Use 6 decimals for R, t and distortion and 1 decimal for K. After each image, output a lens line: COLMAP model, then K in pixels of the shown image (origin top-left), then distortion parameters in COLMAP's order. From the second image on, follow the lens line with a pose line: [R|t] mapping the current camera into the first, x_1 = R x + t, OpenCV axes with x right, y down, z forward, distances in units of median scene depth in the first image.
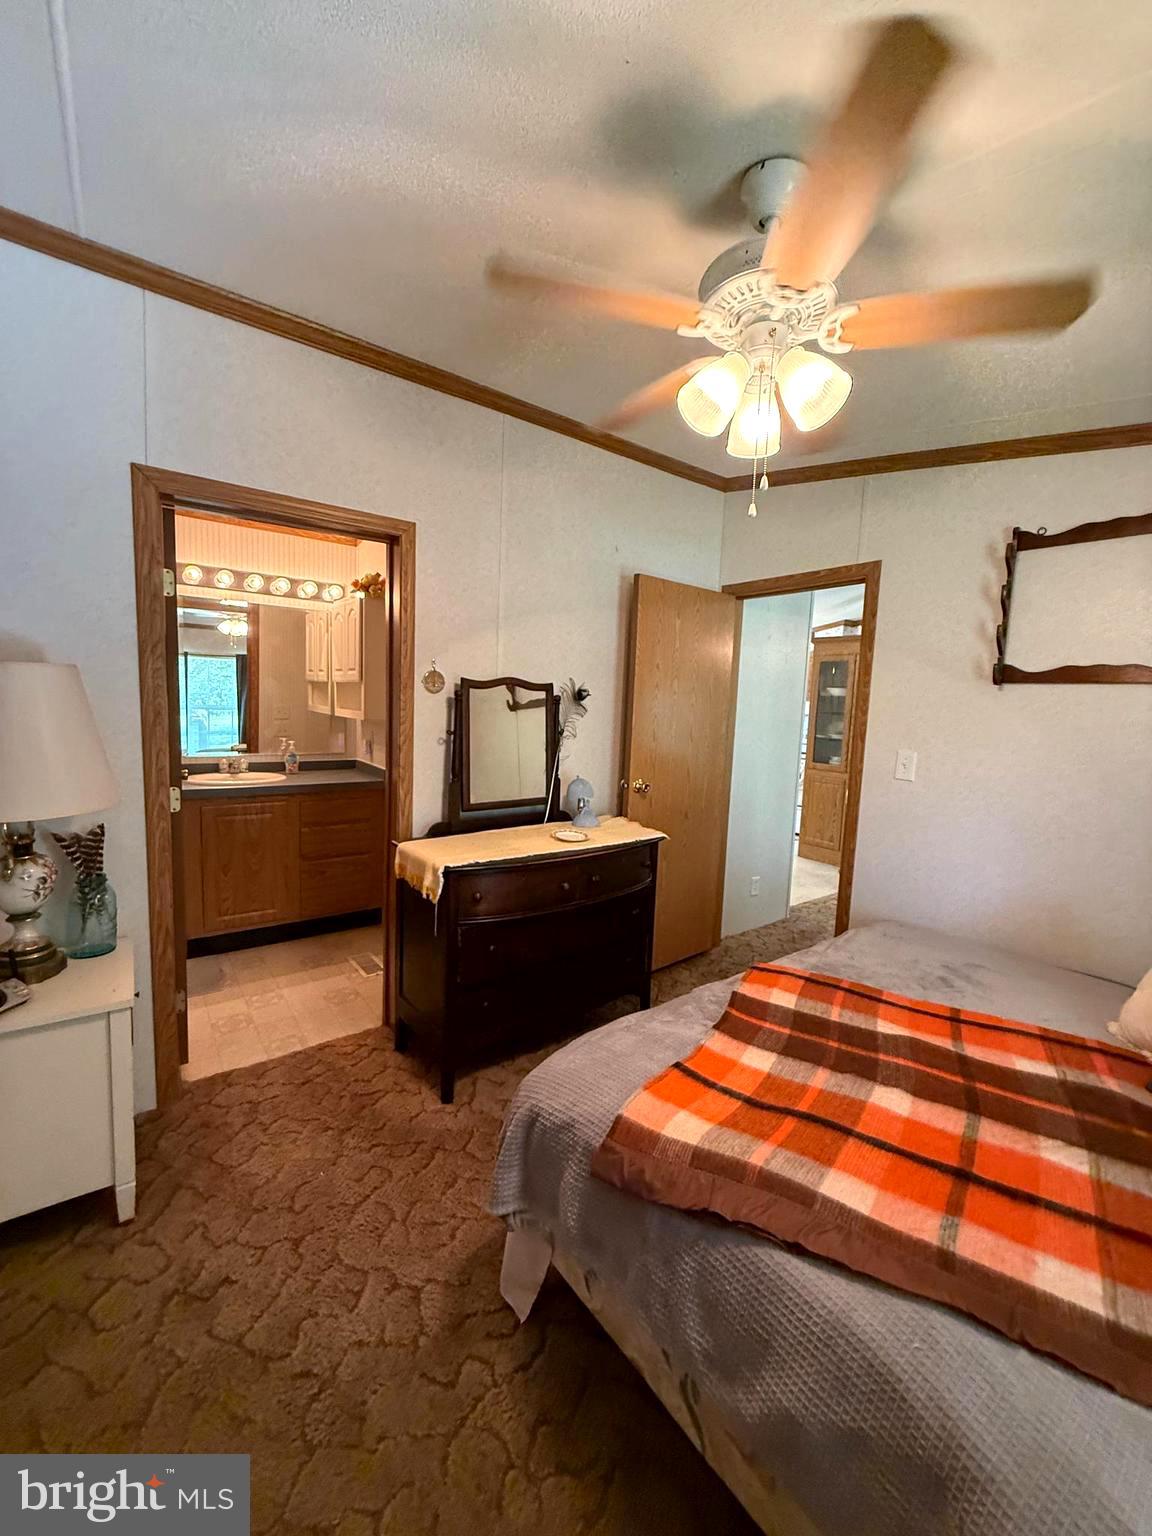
lens RADIAL K [[607.8, 0, 578.0], [0, 607.8, 769.6], [0, 0, 1]] dist [0.001870, -0.001073]
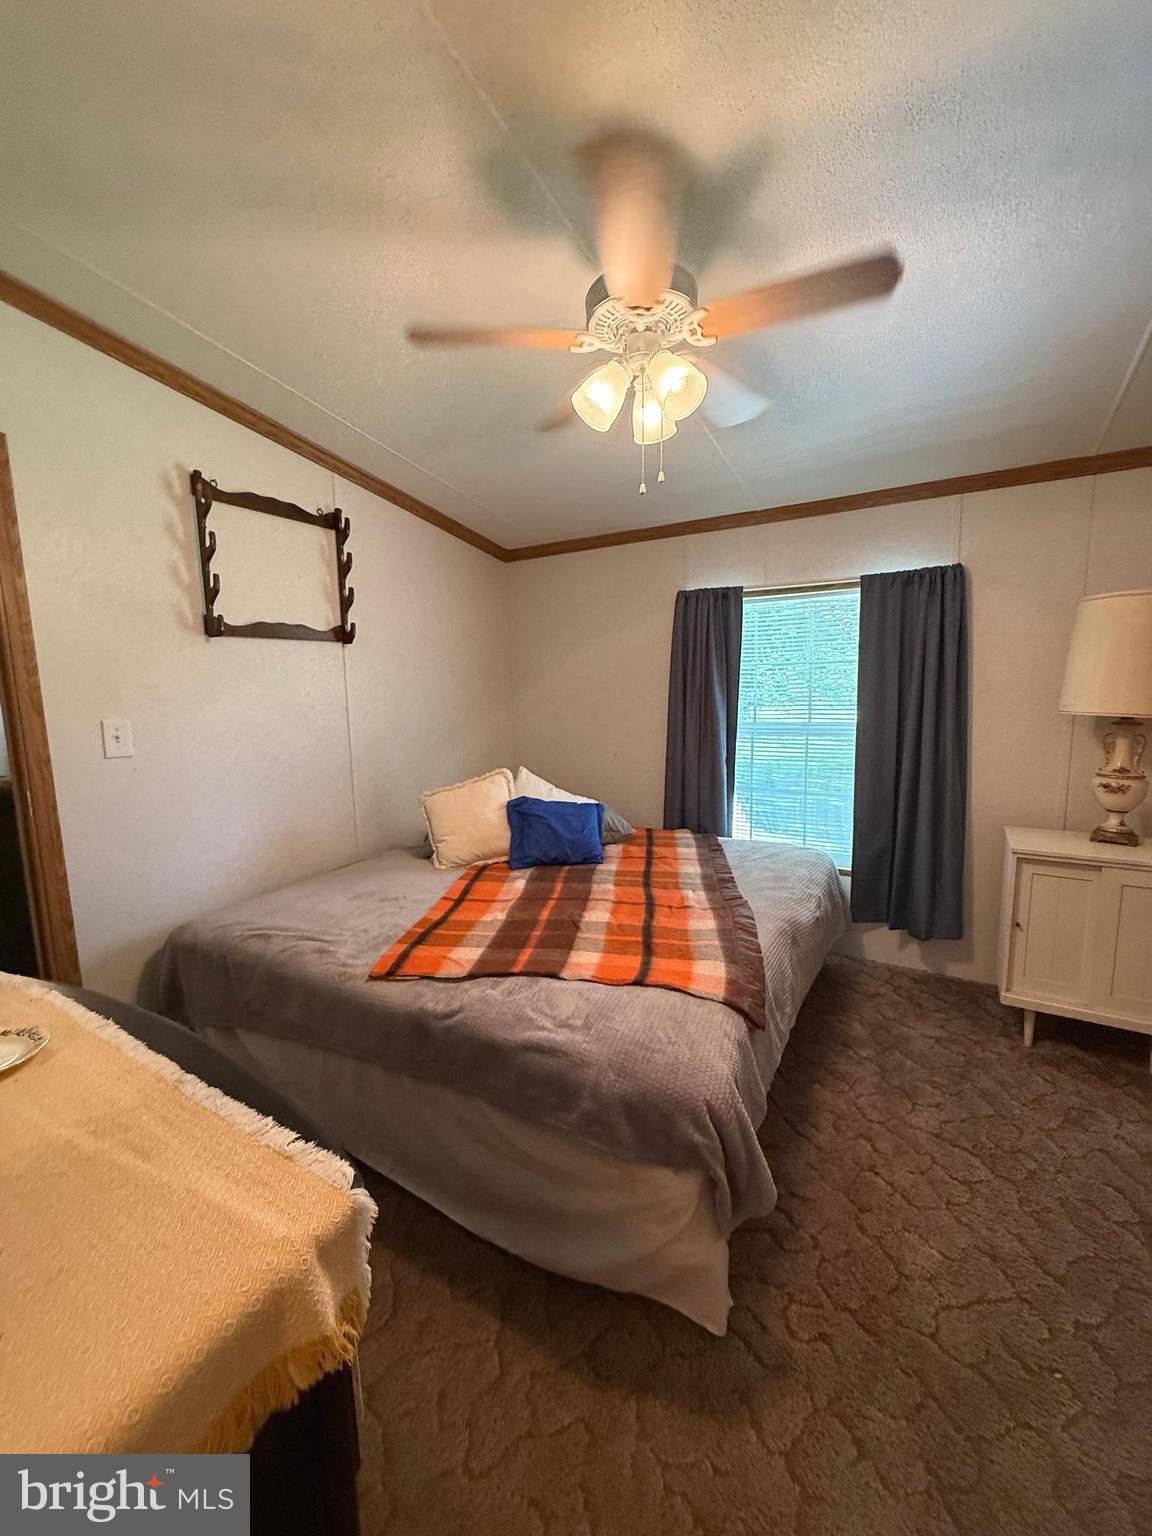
lens RADIAL K [[607.8, 0, 577.7], [0, 607.8, 765.1], [0, 0, 1]] dist [0.001870, -0.001073]
pose [[-0.383763, -0.160661, 0.909348, -0.651120], [0.103979, 0.970968, 0.215429, -0.130916], [-0.917559, 0.177227, -0.355916, 1.253193]]
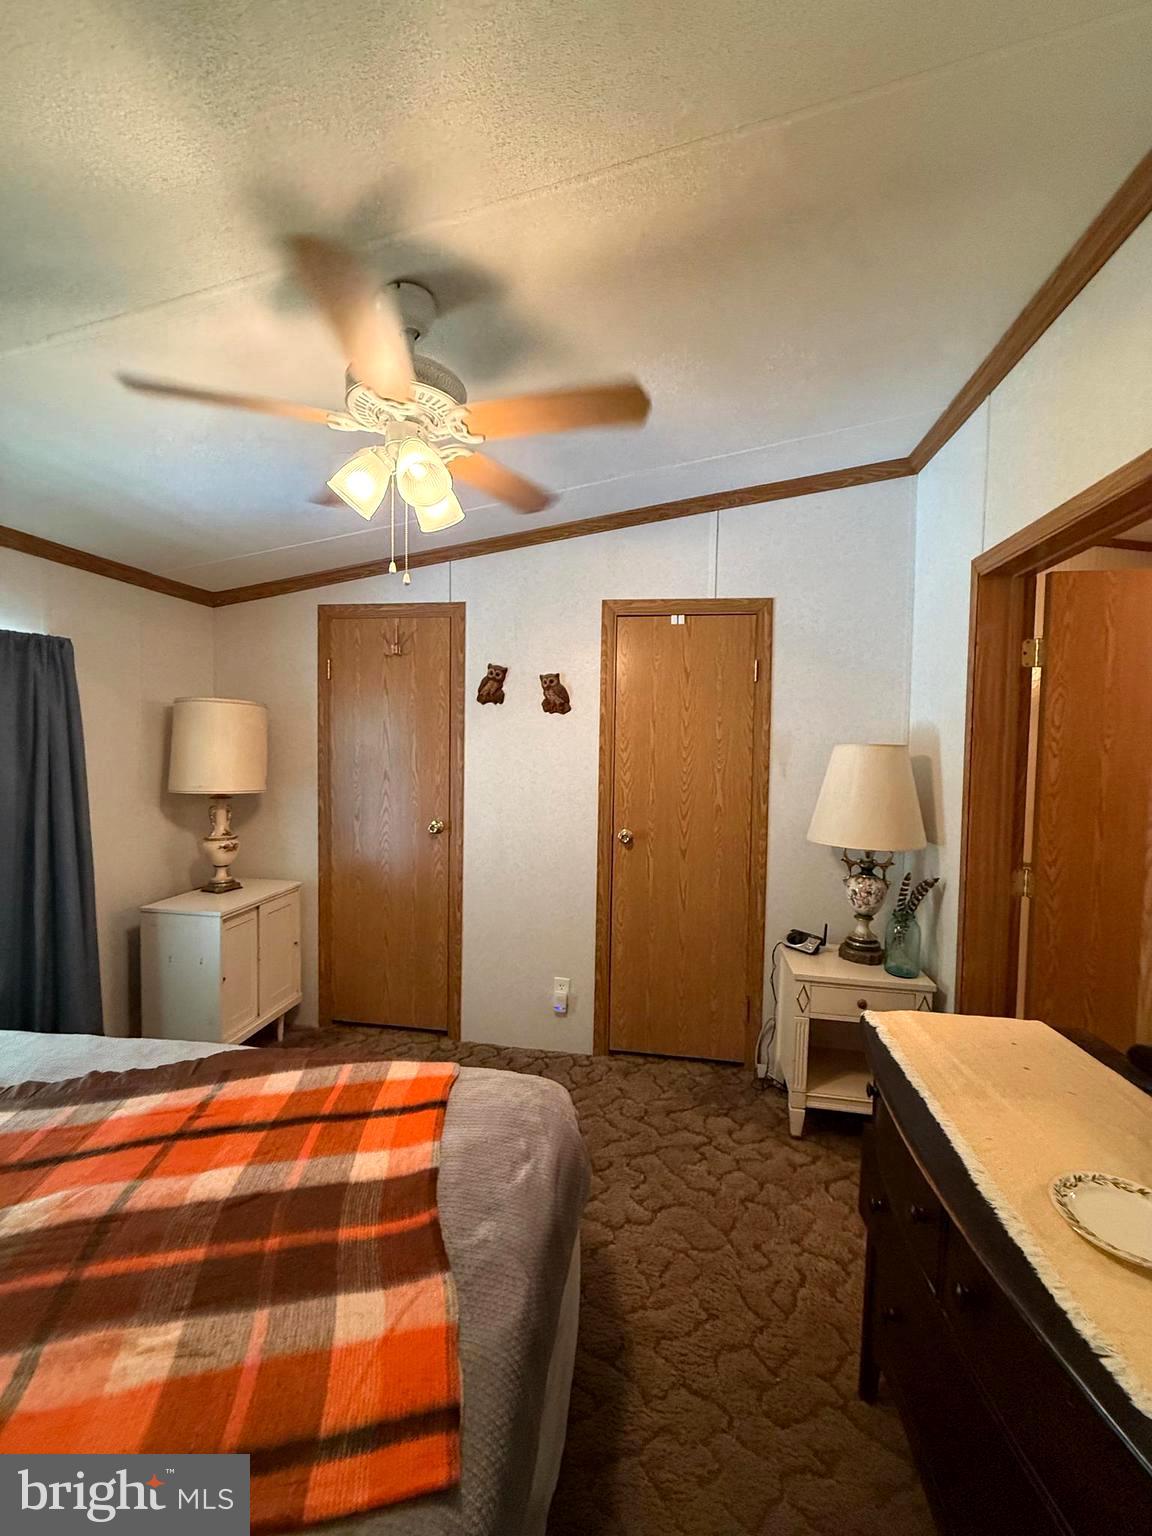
lens RADIAL K [[607.8, 0, 575.5], [0, 607.8, 768.3], [0, 0, 1]] dist [0.001870, -0.001073]
pose [[-0.714604, -0.022593, -0.699164, 0.640074], [-0.120861, 0.988435, 0.091589, -0.169507], [0.689009, 0.149952, -0.709070, 1.573550]]
